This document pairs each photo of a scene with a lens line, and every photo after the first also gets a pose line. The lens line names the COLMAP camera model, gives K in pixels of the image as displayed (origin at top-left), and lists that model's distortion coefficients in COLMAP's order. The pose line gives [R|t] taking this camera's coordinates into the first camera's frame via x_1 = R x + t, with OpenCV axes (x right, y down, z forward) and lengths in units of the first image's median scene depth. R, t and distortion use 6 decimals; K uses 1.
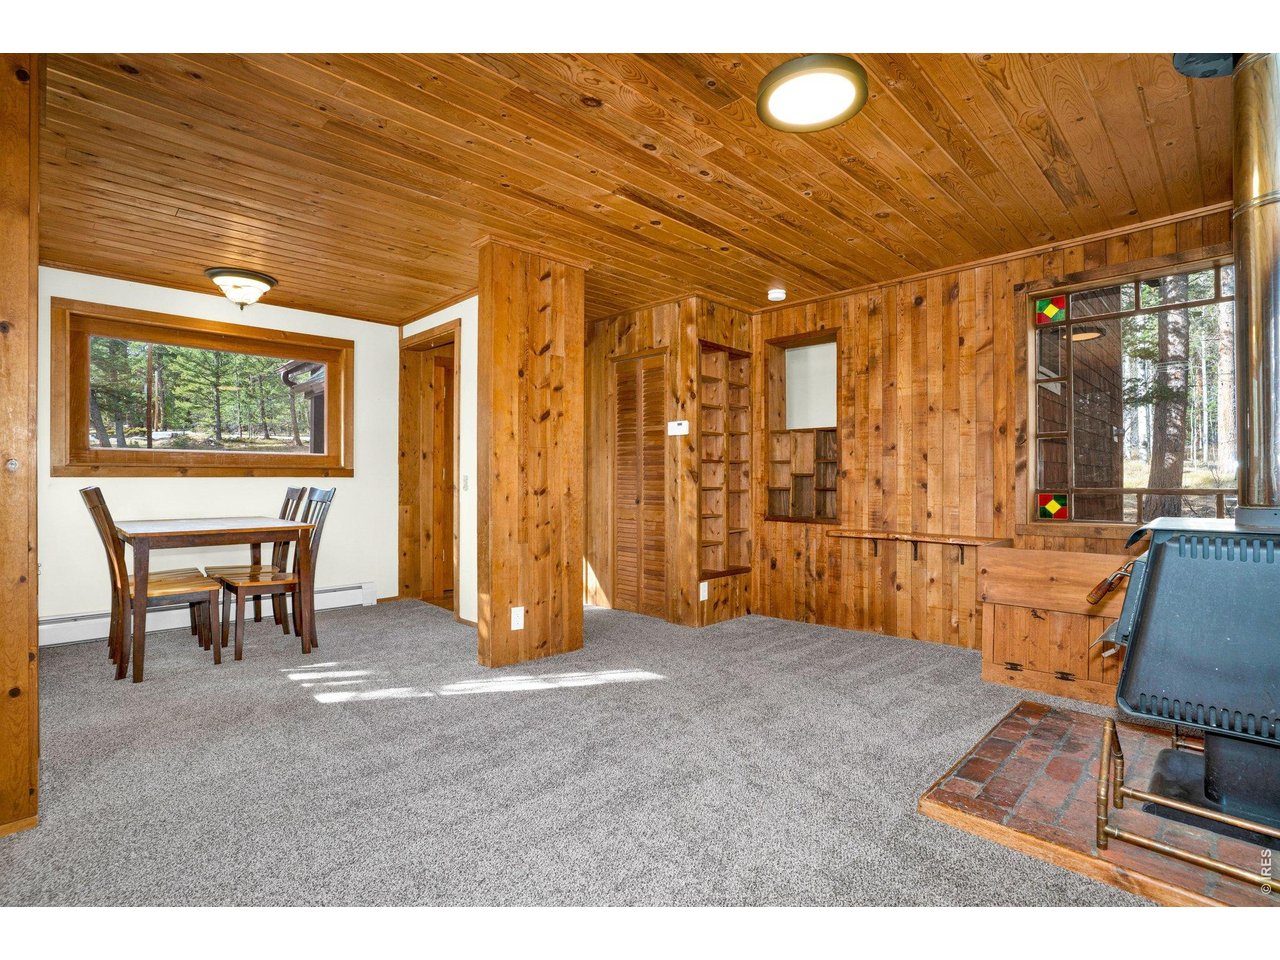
lens RADIAL K [[641.4, 0, 635.7], [0, 641.4, 480.0], [0, 0, 1]] dist [-0.024098, 0.000691]
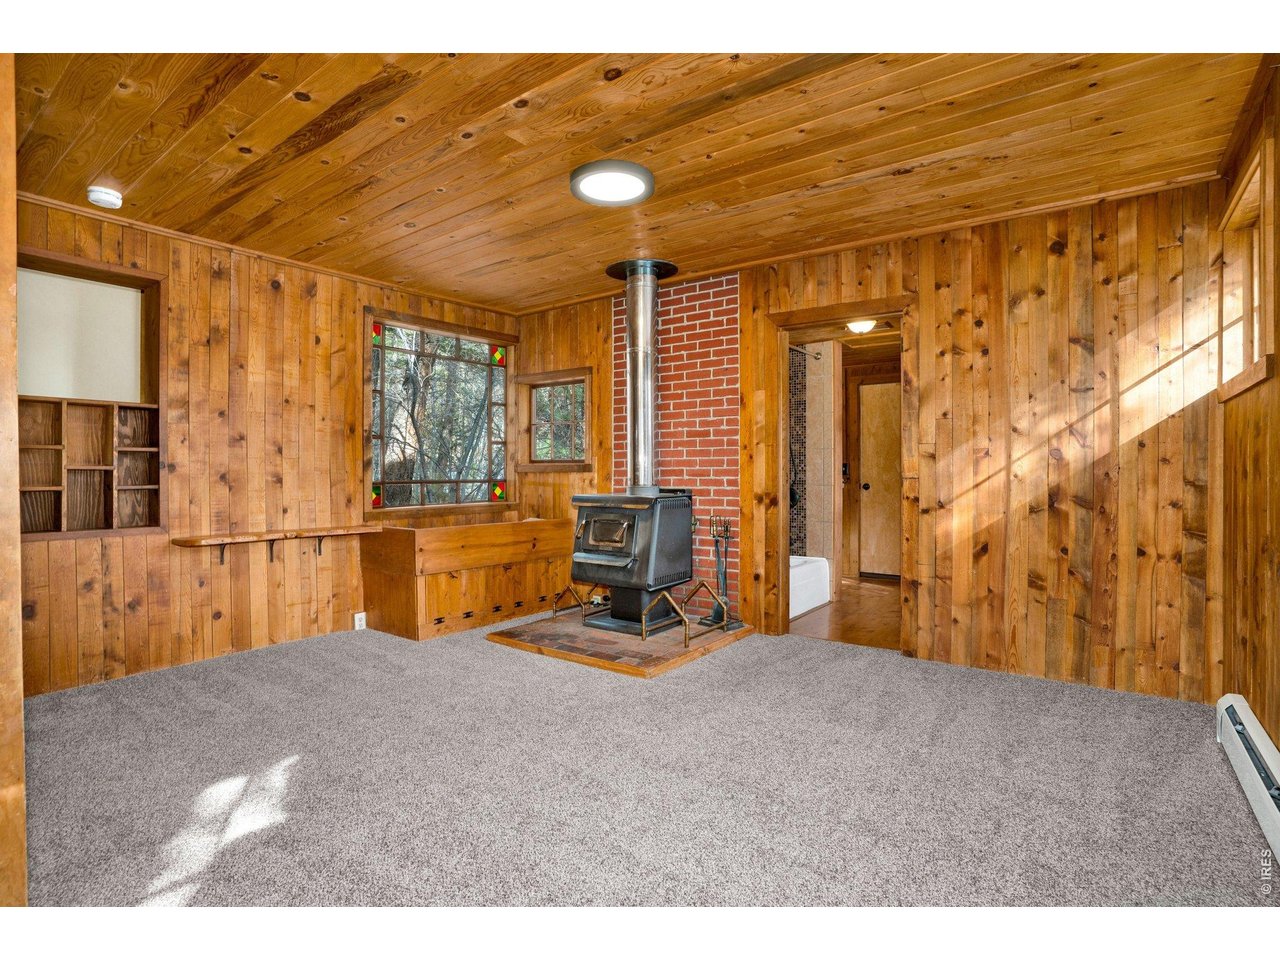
lens RADIAL K [[641.4, 0, 634.4], [0, 641.4, 477.8], [0, 0, 1]] dist [-0.024098, 0.000691]
pose [[-0.124515, -0.004794, 0.992206, -0.561025], [0.004119, 0.999977, 0.005349, 0.002066], [-0.992209, 0.004753, -0.124493, 0.597428]]
